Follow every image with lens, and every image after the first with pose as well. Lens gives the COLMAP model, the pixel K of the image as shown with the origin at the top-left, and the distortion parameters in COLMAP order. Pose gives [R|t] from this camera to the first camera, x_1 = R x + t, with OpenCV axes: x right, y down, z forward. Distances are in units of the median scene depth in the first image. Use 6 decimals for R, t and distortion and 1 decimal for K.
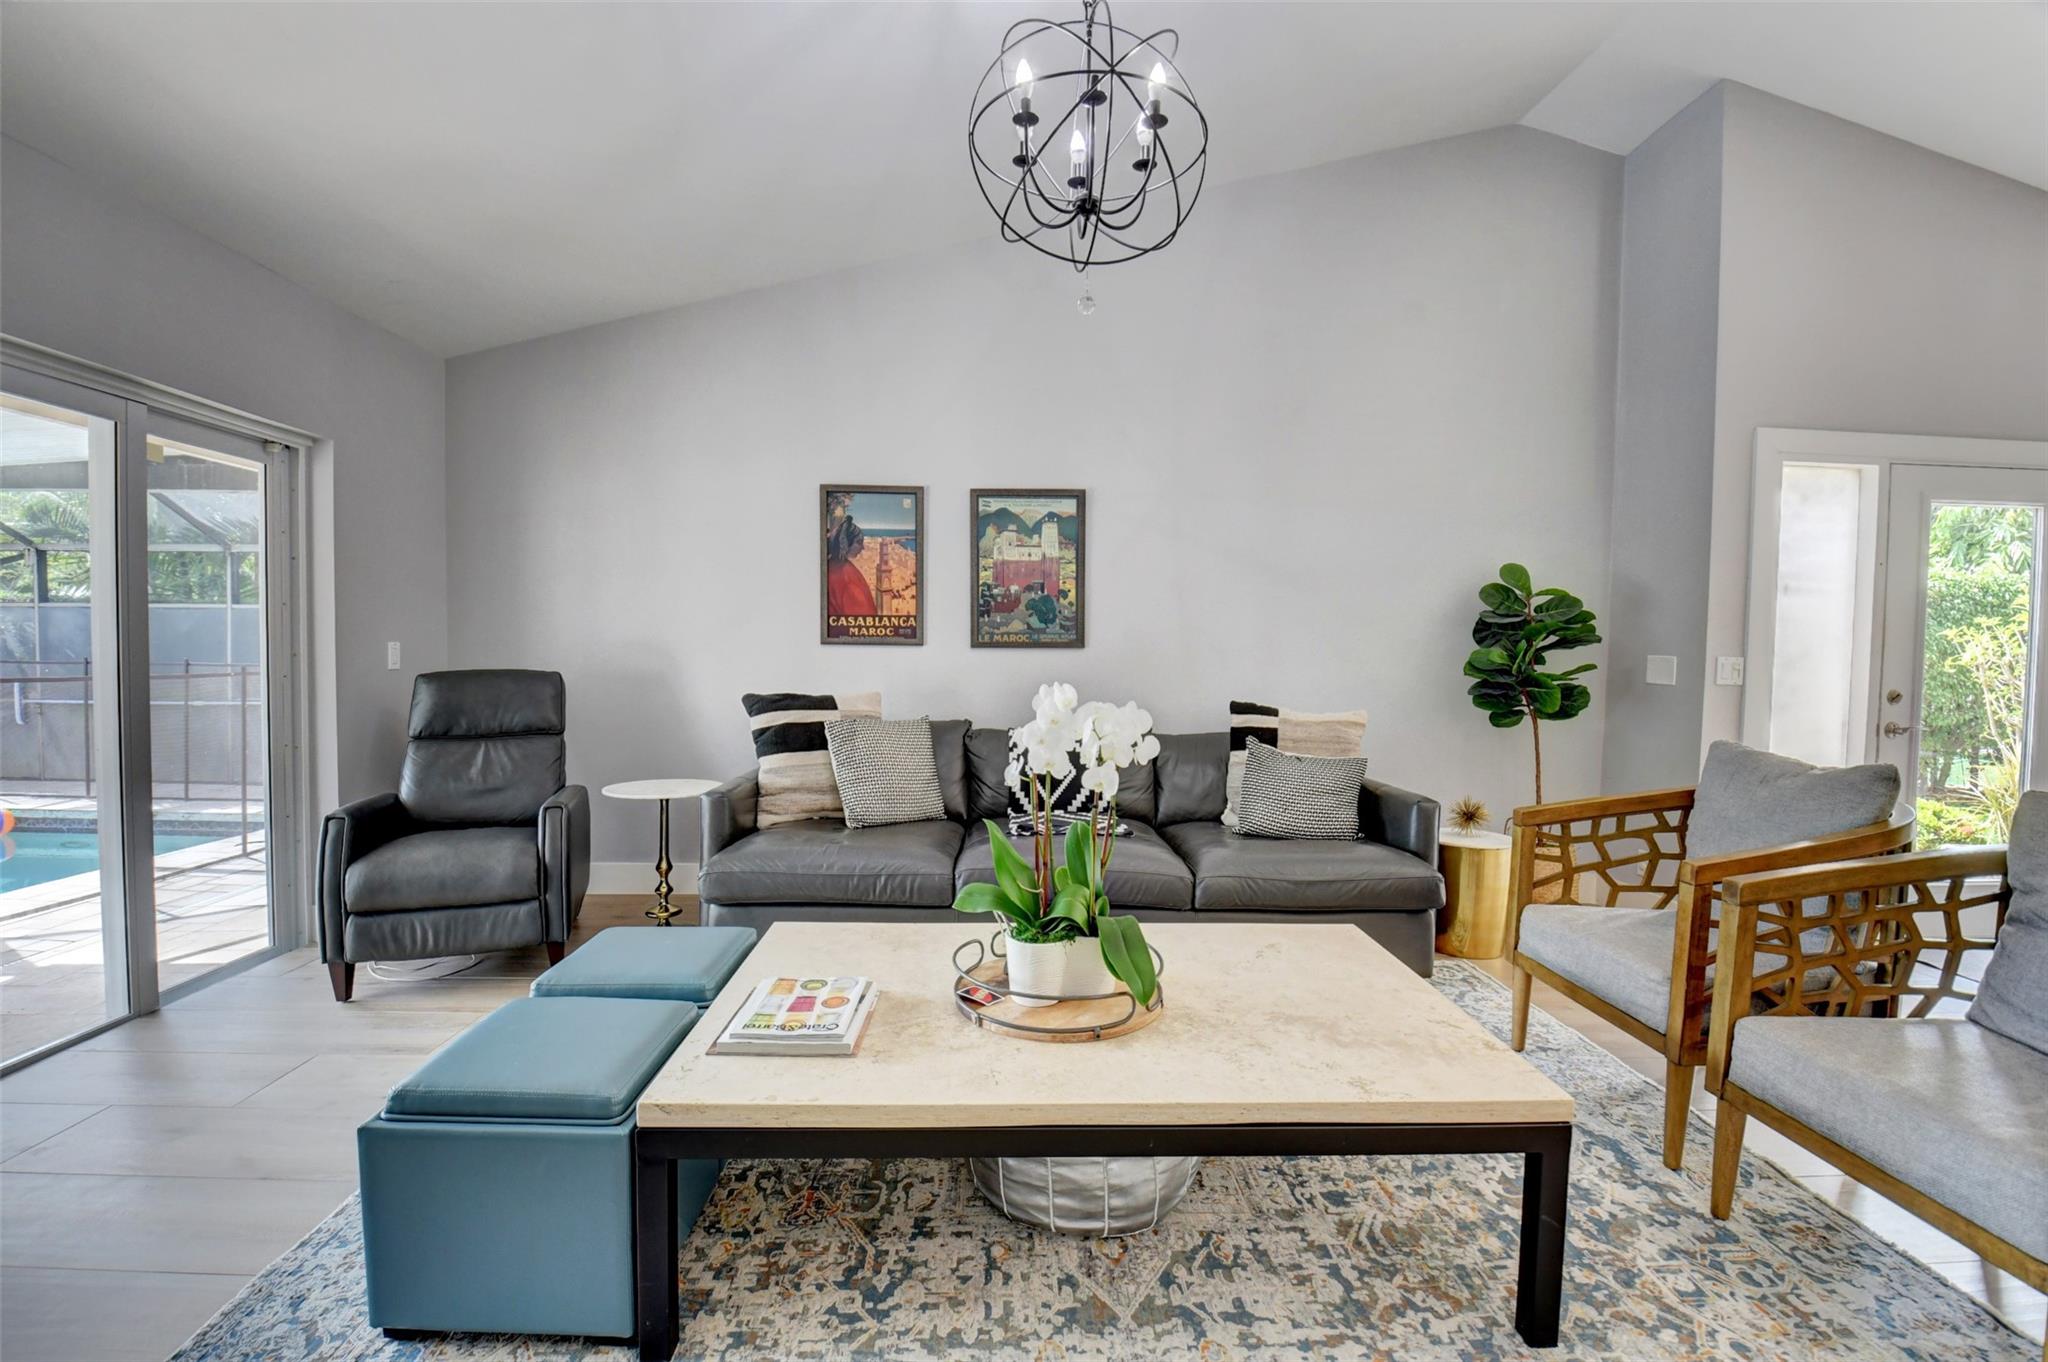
lens RADIAL K [[895.0, 0, 1024.0], [0, 895.0, 681.0], [0, 0, 1]] dist [0.000226, 0.000016]
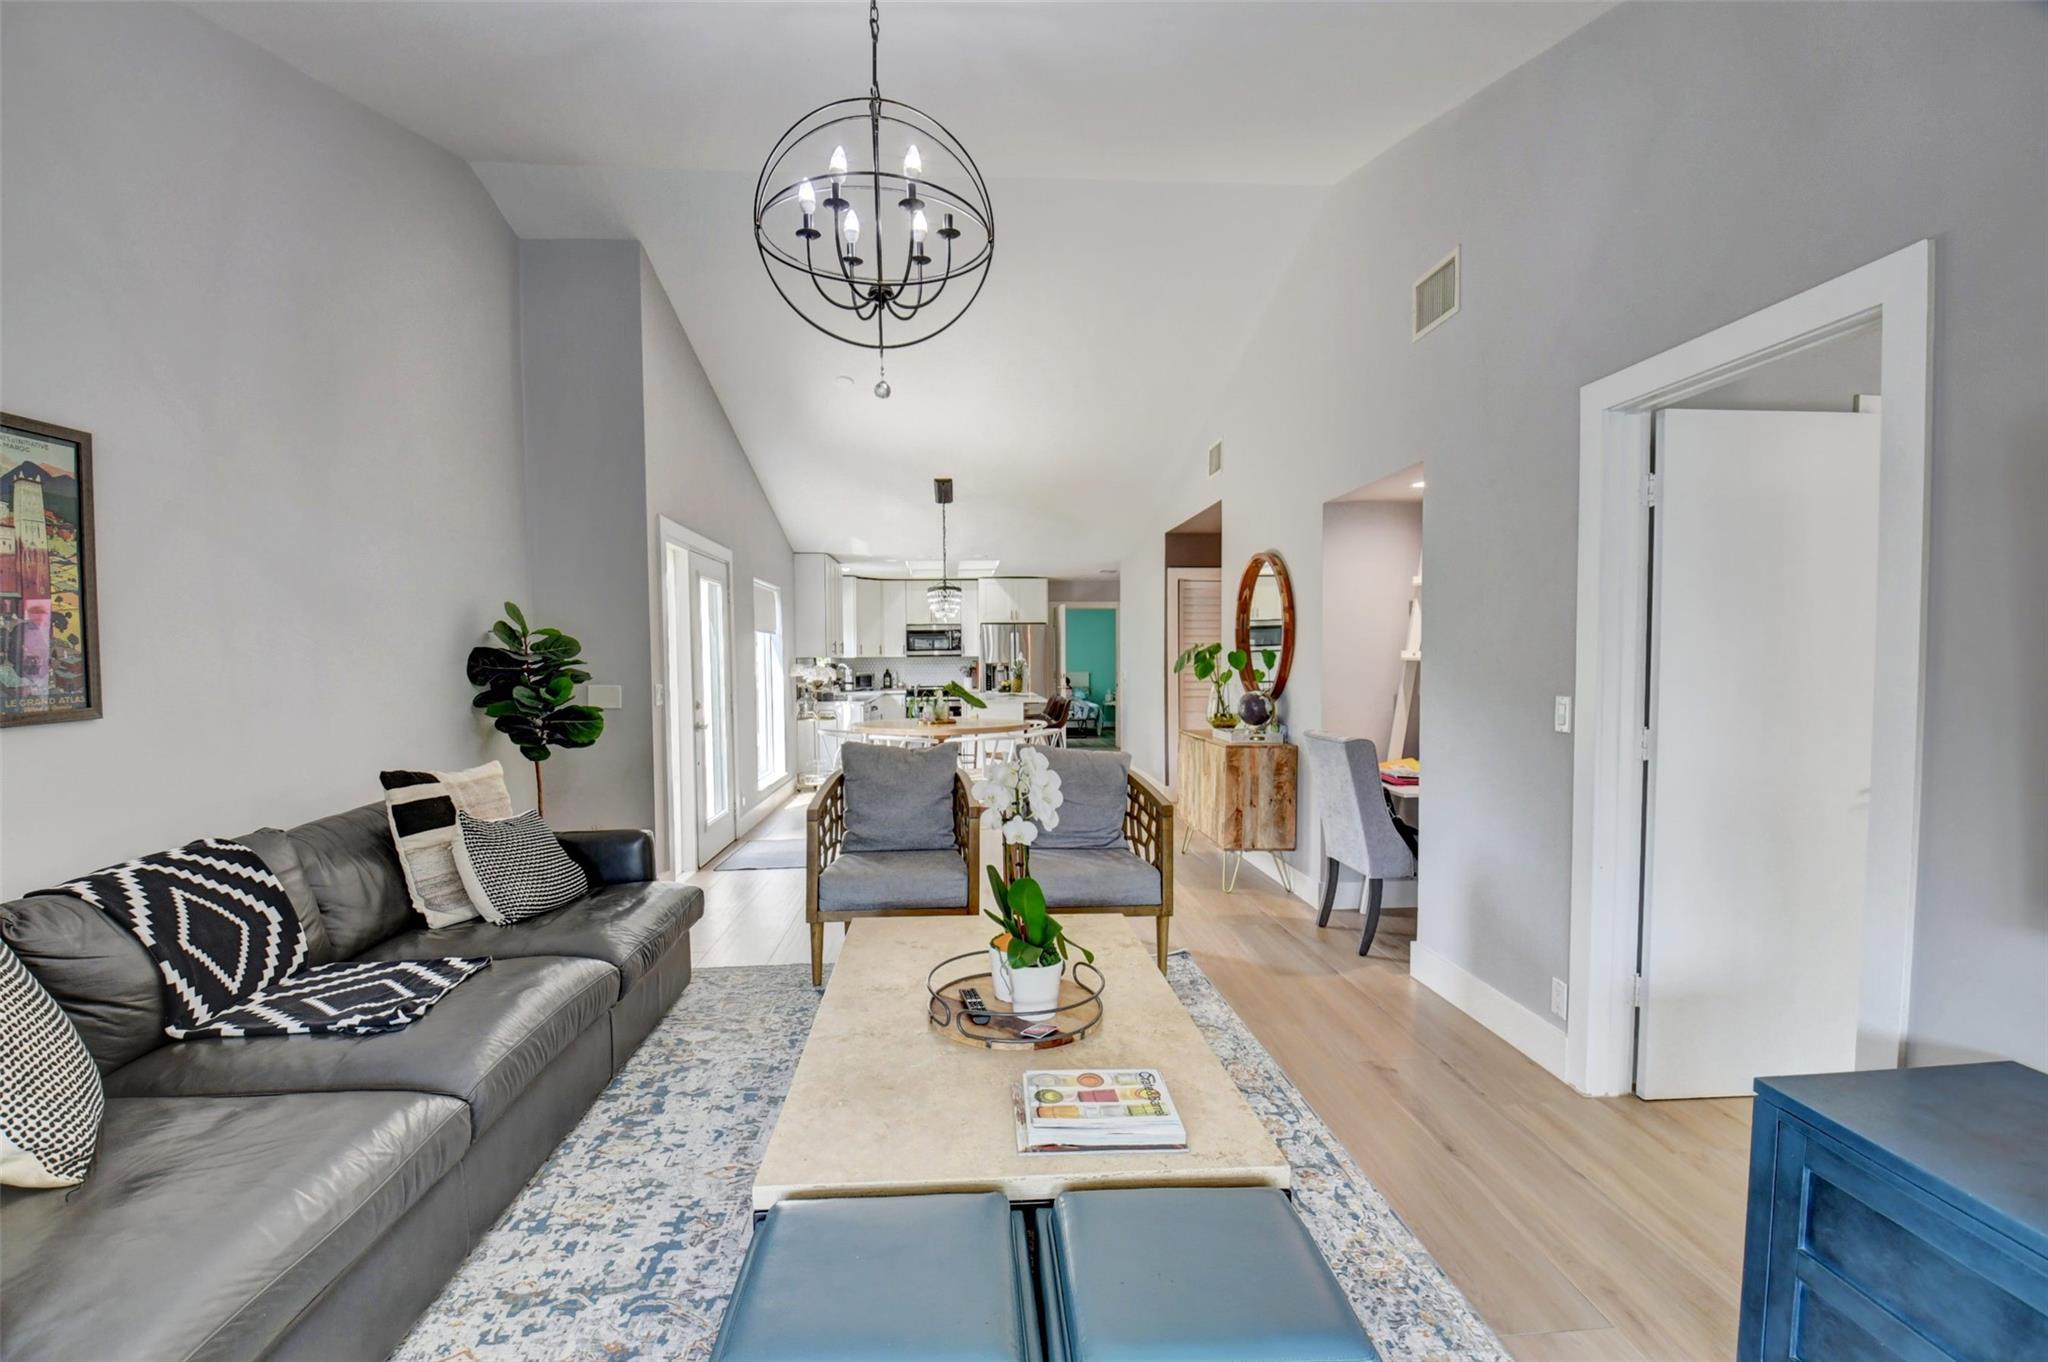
lens RADIAL K [[879.5, 0, 1024.0], [0, 879.5, 681.0], [0, 0, 1]] dist [-0.000800, -0.000101]
pose [[-0.022466, -0.040826, 0.998914, -0.495864], [0.033617, 0.998570, 0.041568, -0.063934], [-0.999182, 0.034515, -0.021061, 0.437831]]
